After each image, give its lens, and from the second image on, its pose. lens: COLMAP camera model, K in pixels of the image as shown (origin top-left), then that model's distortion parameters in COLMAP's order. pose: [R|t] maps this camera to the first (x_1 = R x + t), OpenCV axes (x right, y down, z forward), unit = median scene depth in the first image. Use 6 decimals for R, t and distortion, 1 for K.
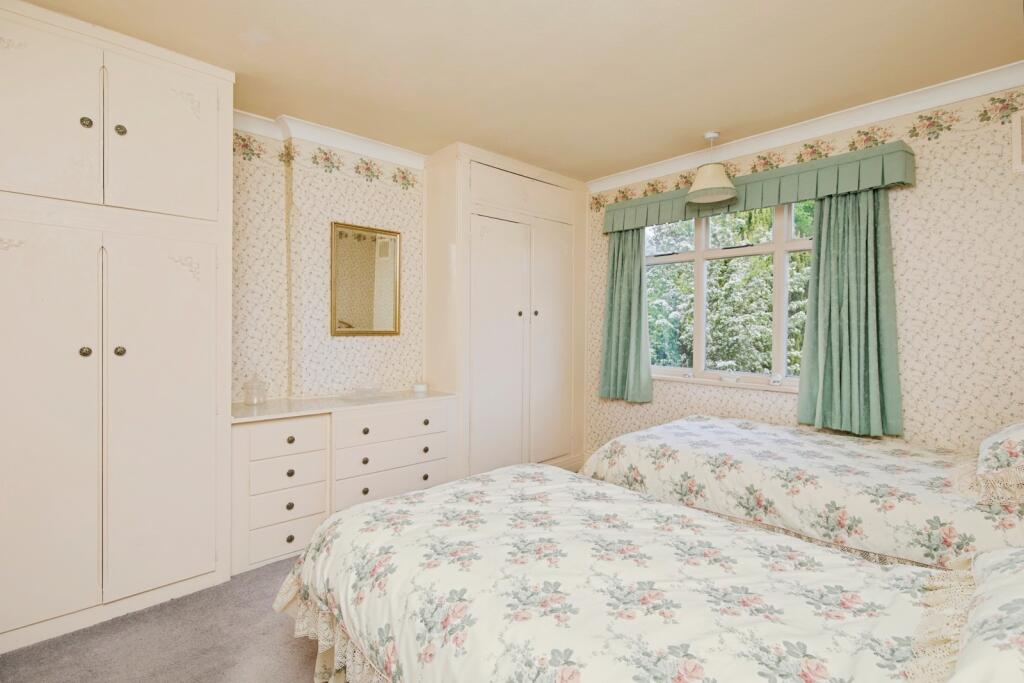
lens RADIAL K [[477.9, 0, 523.8], [0, 477.9, 329.8], [0, 0, 1]] dist [0.000242, -0.000333]
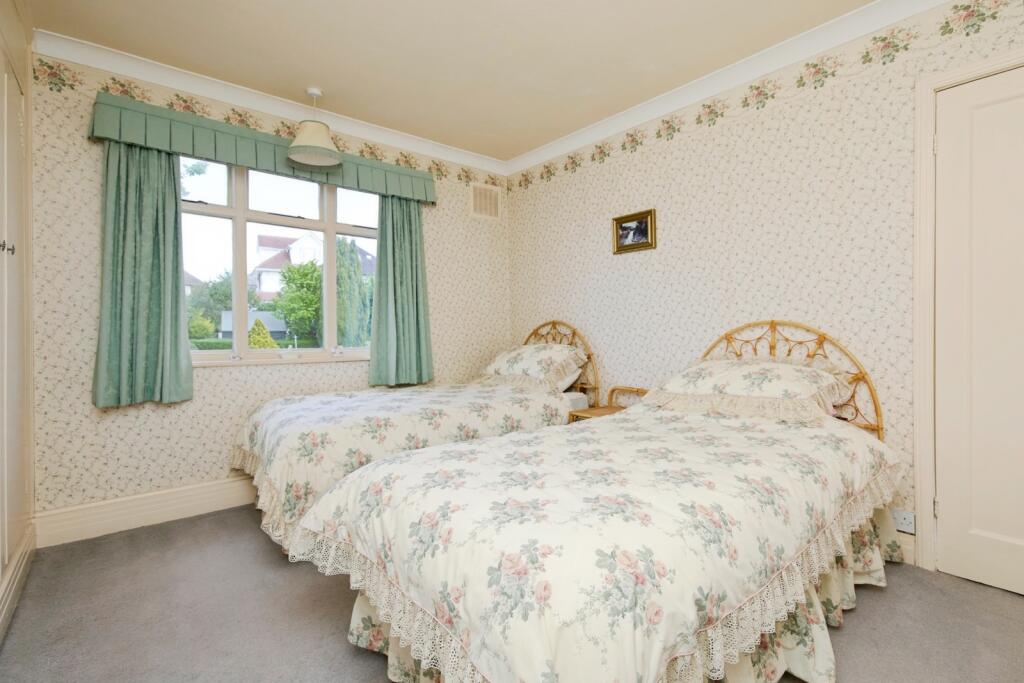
lens RADIAL K [[477.9, 0, 523.8], [0, 477.9, 329.8], [0, 0, 1]] dist [0.000242, -0.000333]
pose [[0.045672, -0.012035, 0.998884, -0.512284], [0.002137, 0.999926, 0.011950, 0.044437], [-0.998954, 0.001588, 0.045694, 0.534670]]
